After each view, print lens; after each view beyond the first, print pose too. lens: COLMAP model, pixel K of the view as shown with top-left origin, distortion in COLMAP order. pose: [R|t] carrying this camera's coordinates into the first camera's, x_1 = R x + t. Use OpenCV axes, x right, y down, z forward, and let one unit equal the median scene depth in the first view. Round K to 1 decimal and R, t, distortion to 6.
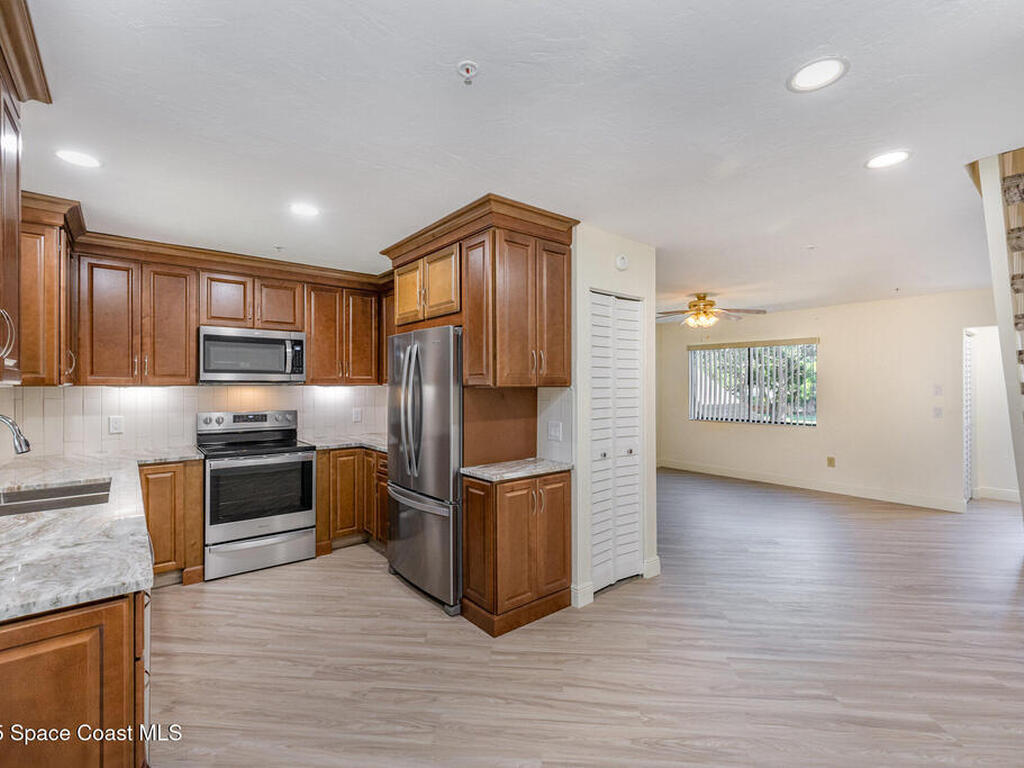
lens RADIAL K [[466.2, 0, 512.0], [0, 466.2, 384.0], [0, 0, 1]] dist [-0.000211, -0.000099]
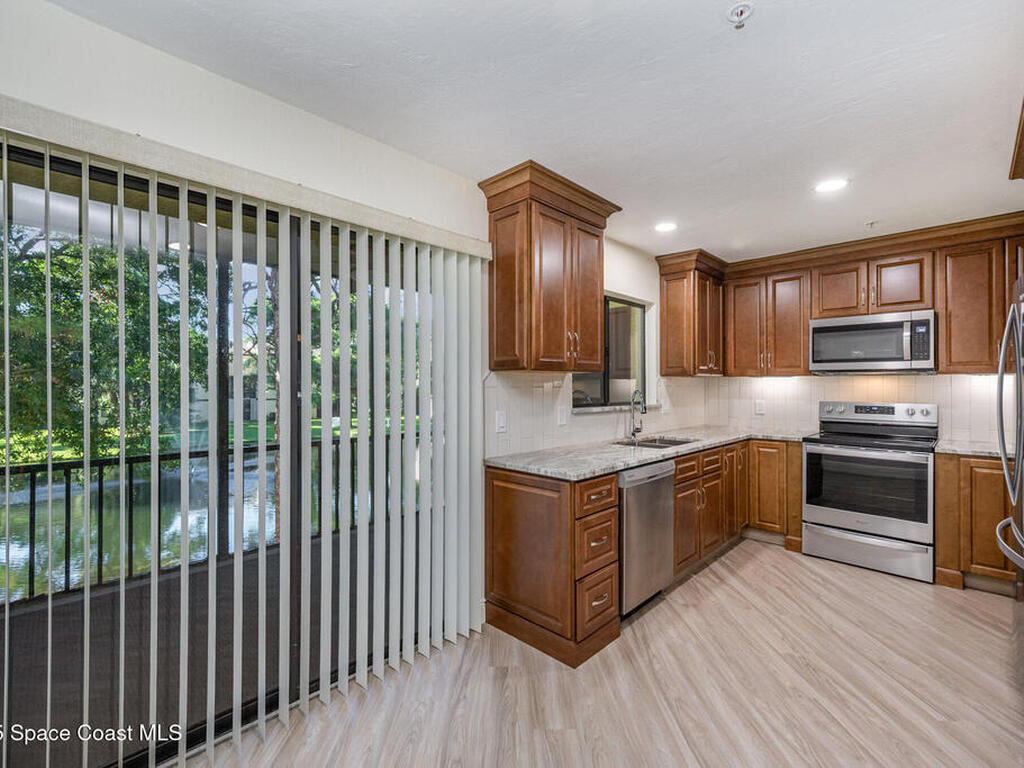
lens RADIAL K [[467.5, 0, 512.0], [0, 467.5, 384.0], [0, 0, 1]] dist [0.017343, 0.000008]
pose [[0.111724, 0.002328, -0.993737, 0.322651], [0.003548, 0.999990, 0.002742, 0.017184], [0.993733, -0.003832, 0.111714, 0.176206]]
